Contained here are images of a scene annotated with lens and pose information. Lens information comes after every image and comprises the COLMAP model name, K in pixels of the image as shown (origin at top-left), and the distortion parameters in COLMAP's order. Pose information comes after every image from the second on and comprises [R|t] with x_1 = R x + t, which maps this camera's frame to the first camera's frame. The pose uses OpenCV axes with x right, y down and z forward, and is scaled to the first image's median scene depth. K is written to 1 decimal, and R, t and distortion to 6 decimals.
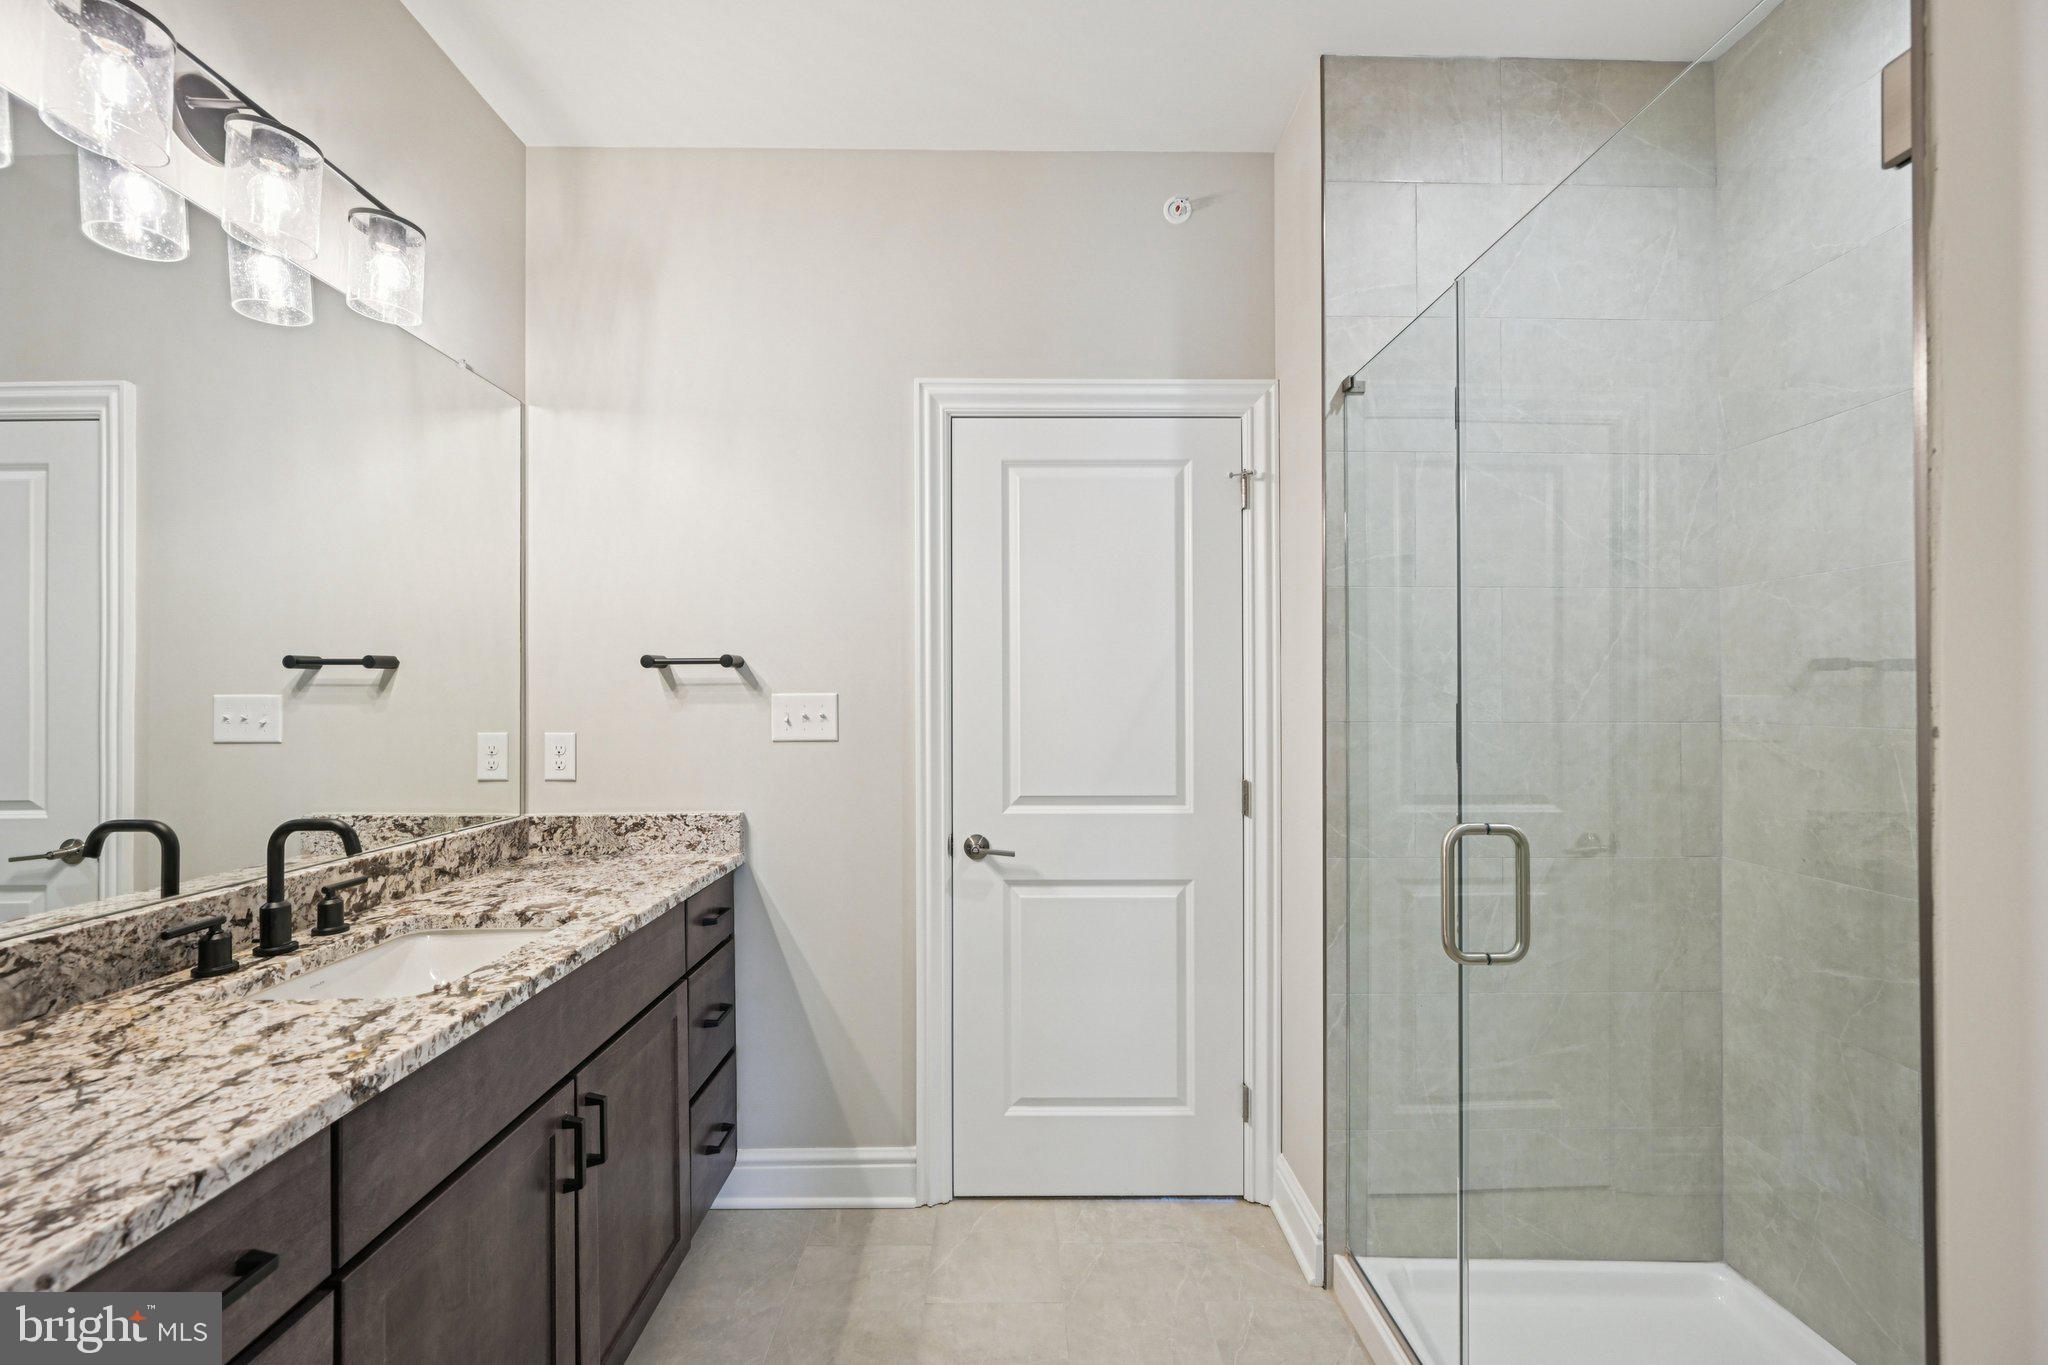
lens RADIAL K [[812.9, 0, 1019.8], [0, 812.9, 694.8], [0, 0, 1]] dist [0.000156, 0.000306]
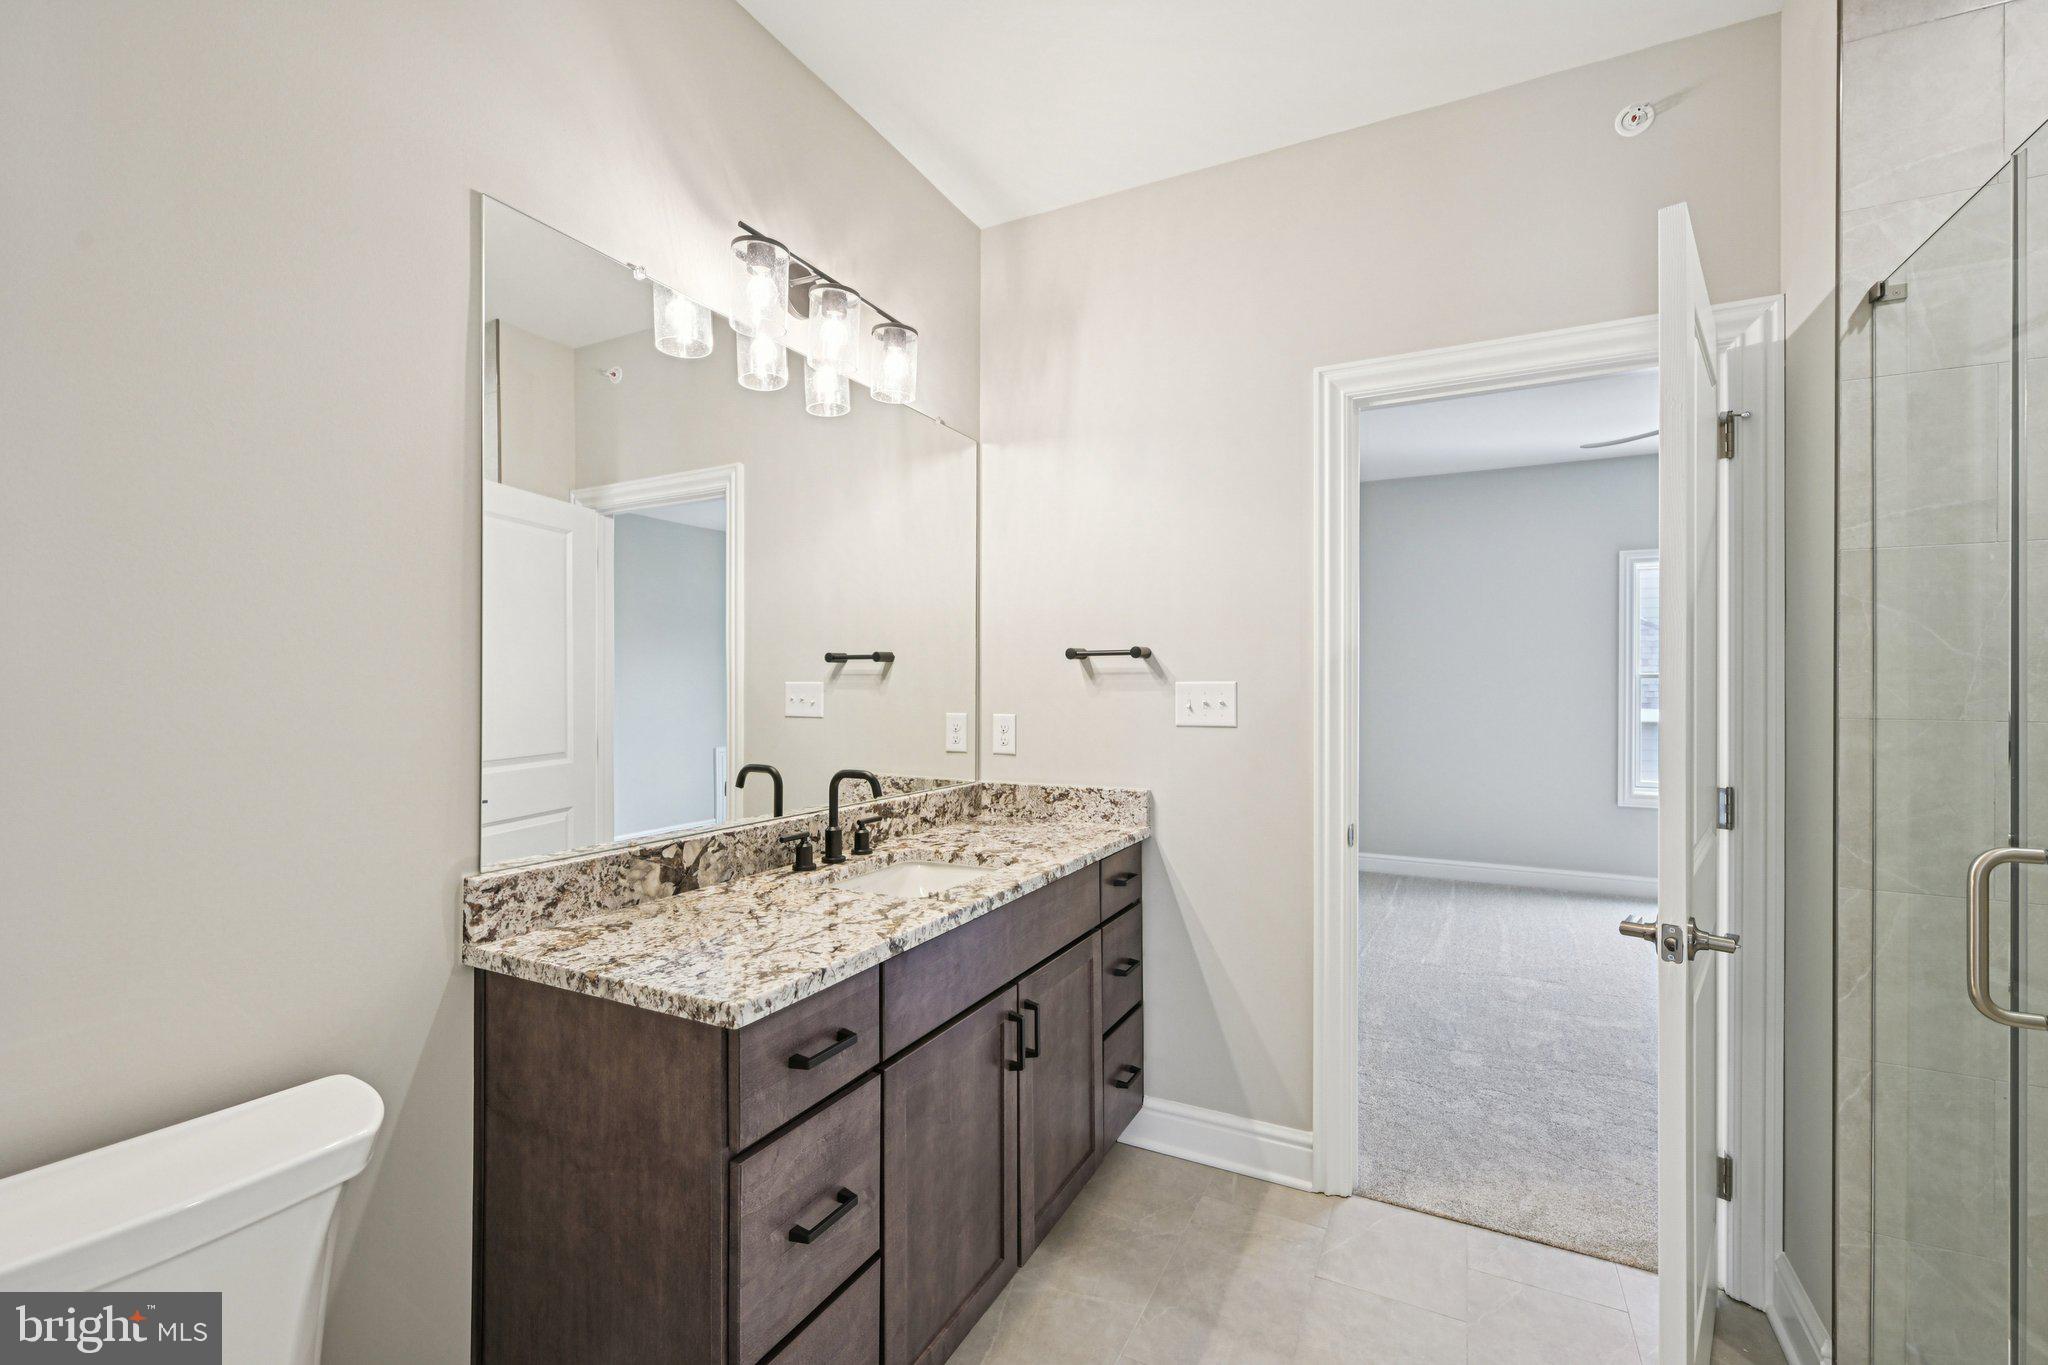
lens RADIAL K [[878.0, 0, 1015.9], [0, 878.0, 686.9], [0, 0, 1]] dist [0.001645, 0.000457]
pose [[0.880591, 0.004766, -0.473853, 0.082522], [-0.002639, 0.999983, 0.005152, -0.000085], [0.473870, -0.003286, 0.880589, -0.173626]]
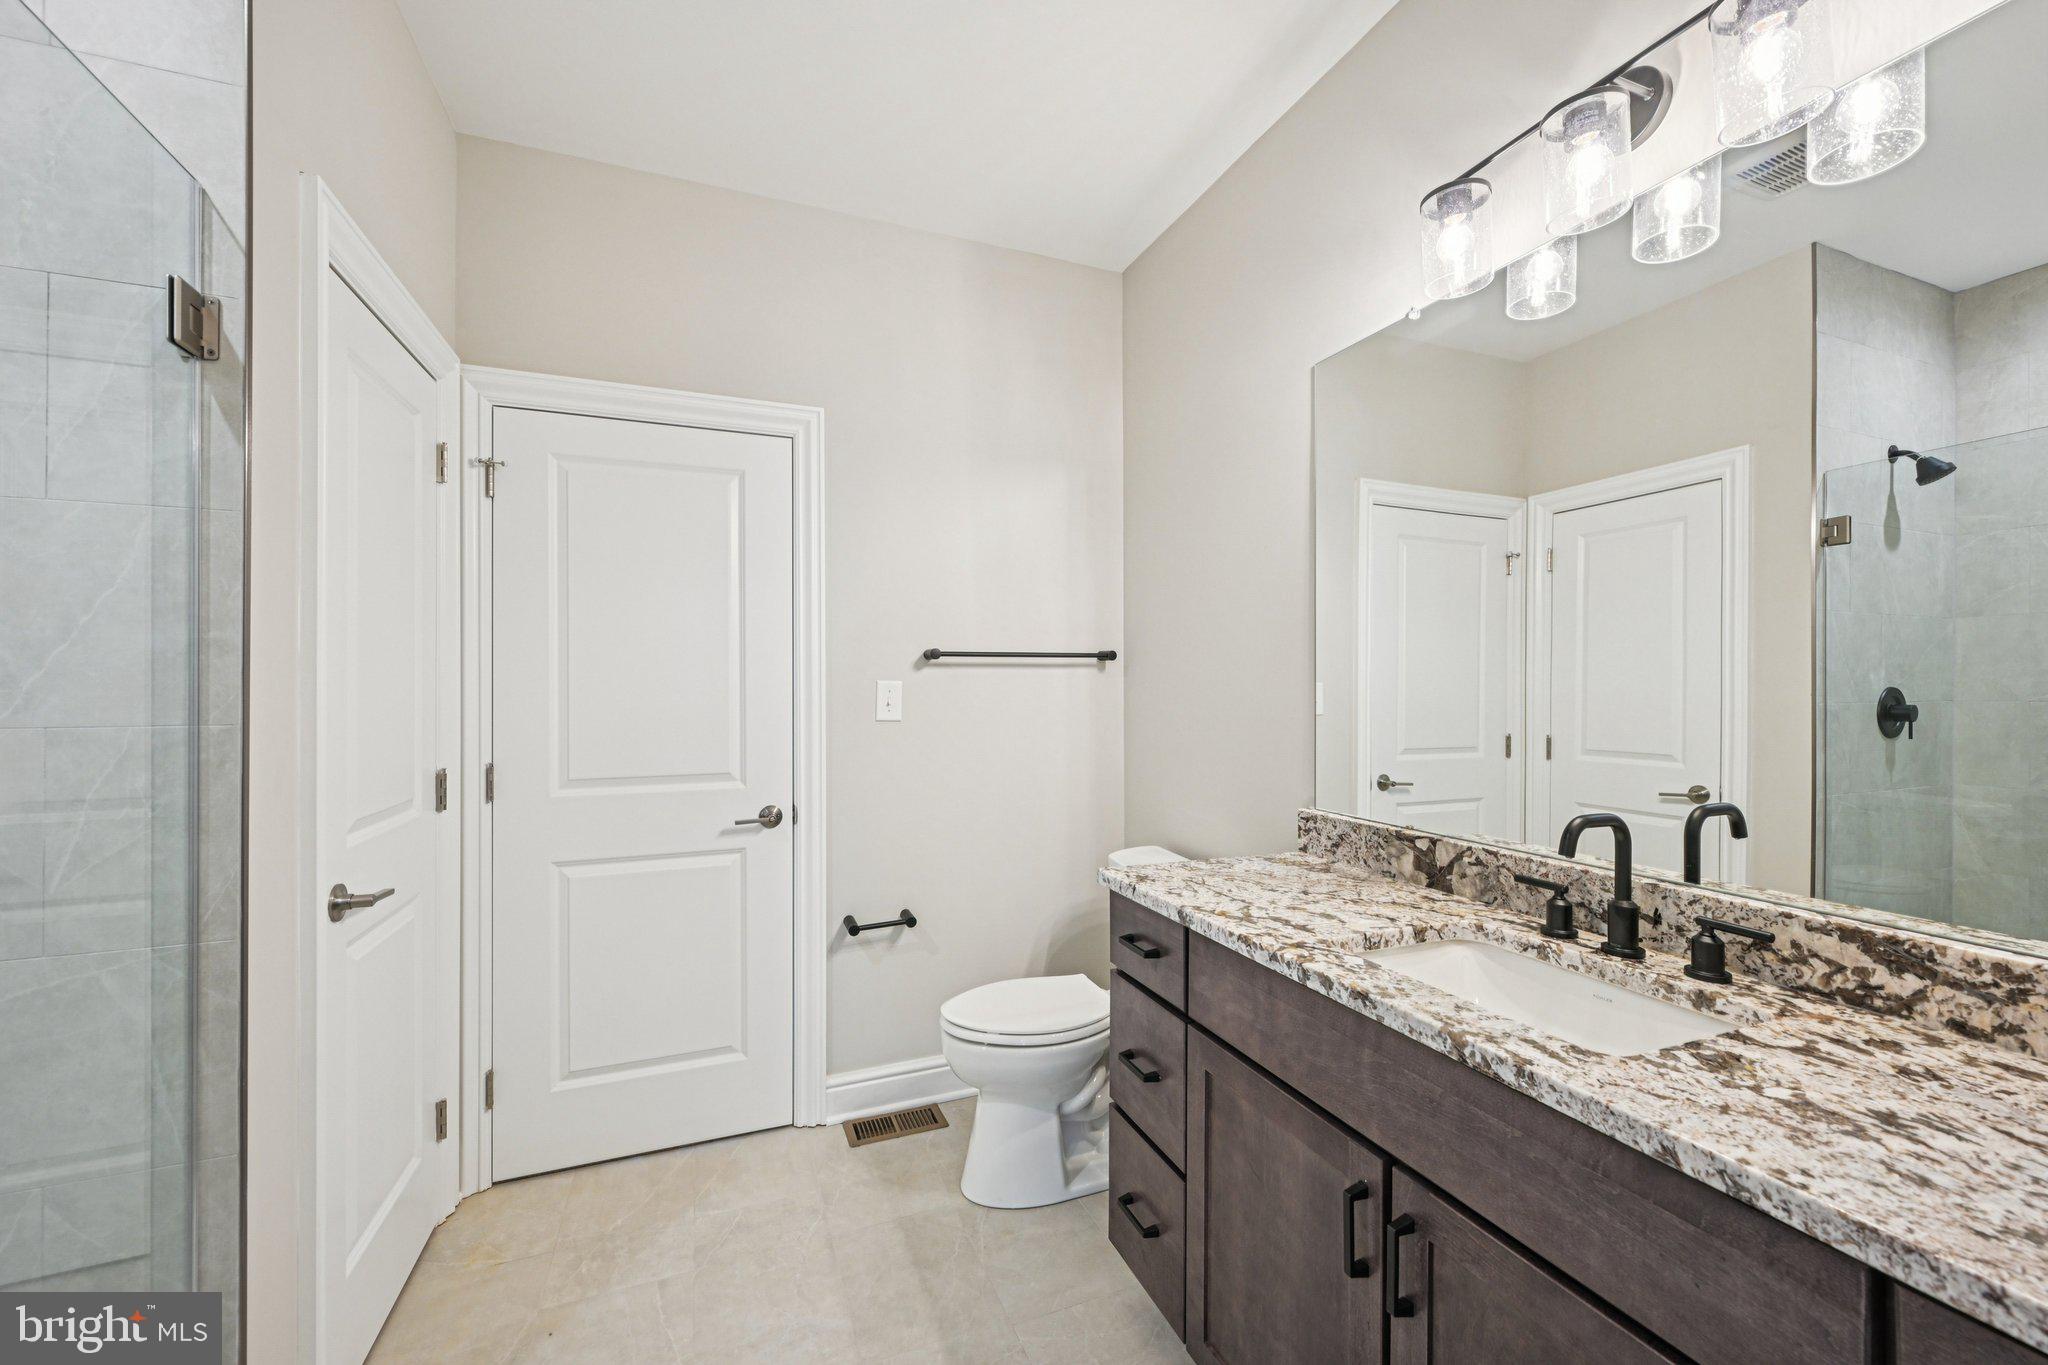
lens RADIAL K [[812.9, 0, 1030.7], [0, 812.9, 686.6], [0, 0, 1]] dist [0.000156, 0.000306]
pose [[-0.933510, 0.001831, -0.358548, 0.048925], [0.003287, 0.999989, -0.003449, 0.007643], [0.358537, -0.004398, -0.933505, 1.356036]]
